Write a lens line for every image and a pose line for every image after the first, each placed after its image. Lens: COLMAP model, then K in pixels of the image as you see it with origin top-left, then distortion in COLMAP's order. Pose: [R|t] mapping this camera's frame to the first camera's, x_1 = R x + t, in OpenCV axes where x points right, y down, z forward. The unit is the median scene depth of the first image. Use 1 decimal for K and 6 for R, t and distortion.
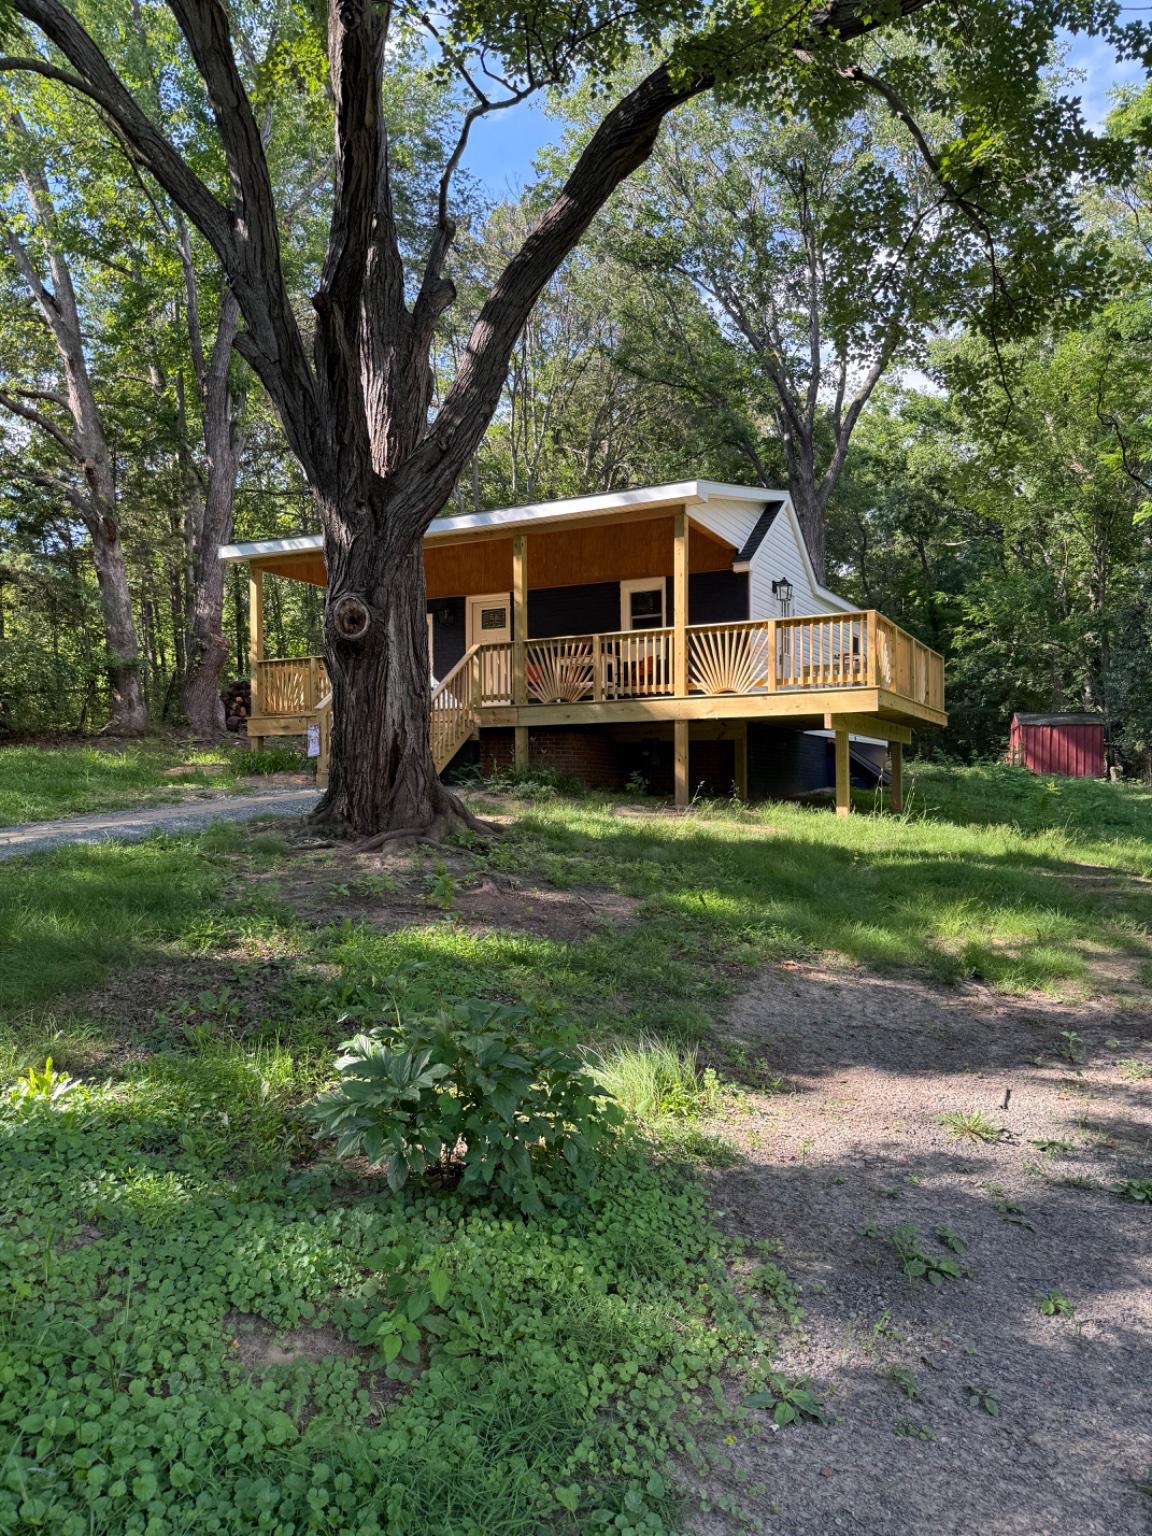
lens RADIAL K [[1072.2, 0, 570.9], [0, 1072.2, 771.0], [0, 0, 1]] dist [0.079483, -0.108894]
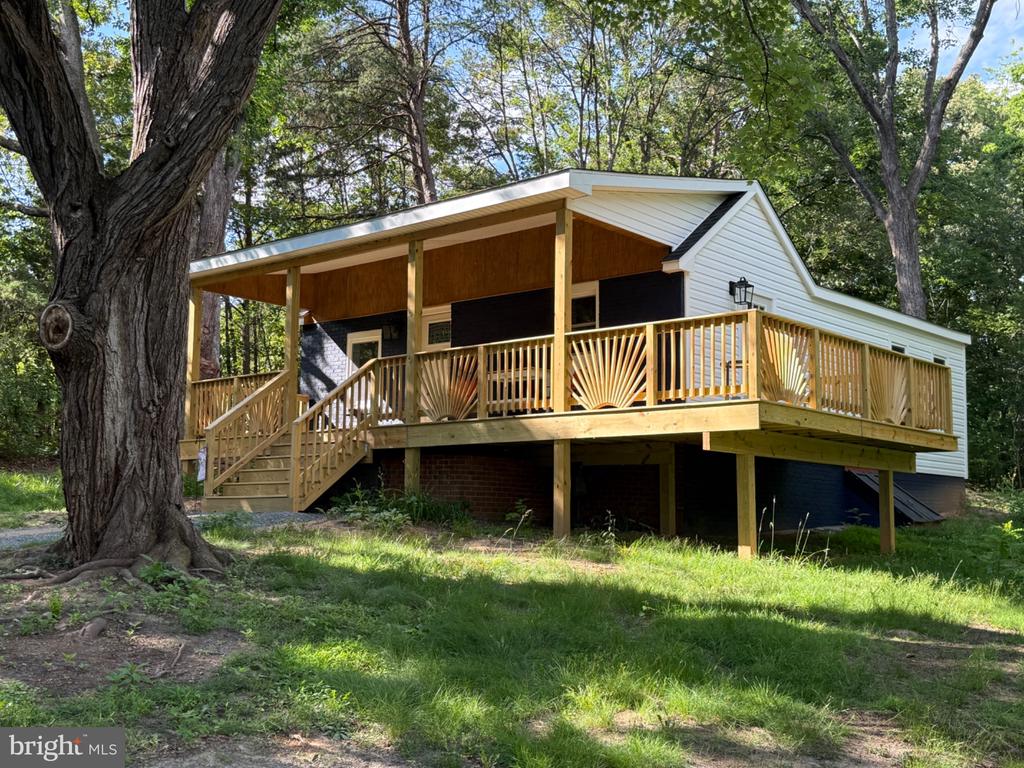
lens RADIAL K [[1128.1, 0, 512.0], [0, 1128.1, 384.0], [0, 0, 1]] dist [0.063277, 0.001093]
pose [[0.970061, -0.012255, -0.242551, 0.285997], [-0.013174, 0.994600, -0.102942, 0.001839], [0.242502, 0.103055, 0.964662, 0.105610]]
